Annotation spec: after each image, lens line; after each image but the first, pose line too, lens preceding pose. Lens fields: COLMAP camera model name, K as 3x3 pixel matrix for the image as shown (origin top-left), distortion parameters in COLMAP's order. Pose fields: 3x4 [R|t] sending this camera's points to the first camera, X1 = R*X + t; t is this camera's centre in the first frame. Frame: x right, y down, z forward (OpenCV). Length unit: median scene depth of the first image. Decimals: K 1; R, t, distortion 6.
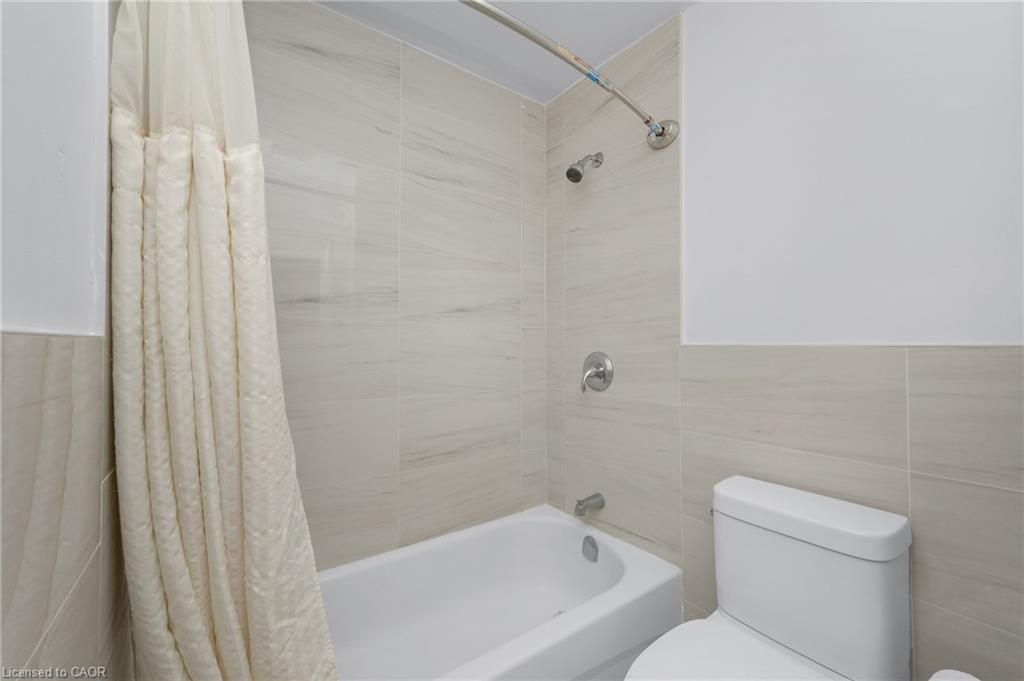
lens RADIAL K [[407.5, 0, 512.8], [0, 407.5, 342.2], [0, 0, 1]] dist [0.001631, 0.000265]
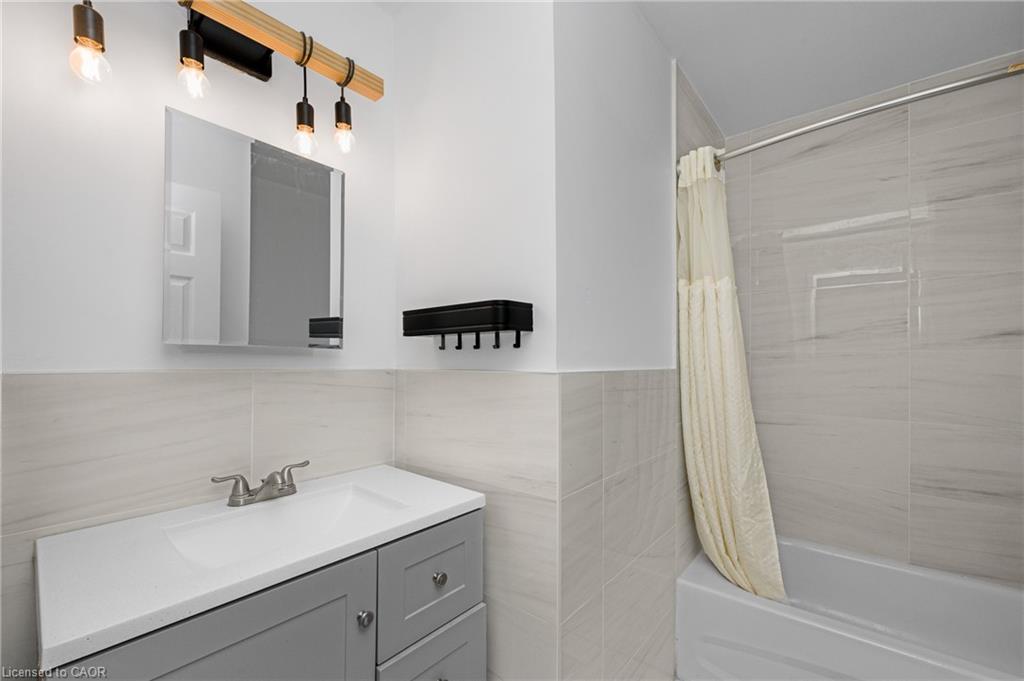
lens RADIAL K [[431.4, 0, 513.0], [0, 431.4, 353.8], [0, 0, 1]] dist [-0.000239, 0.000043]
pose [[0.241065, -0.015993, -0.970377, 1.275685], [0.002528, 0.999871, -0.015851, -0.060183], [0.970506, 0.001368, 0.241074, -0.611166]]
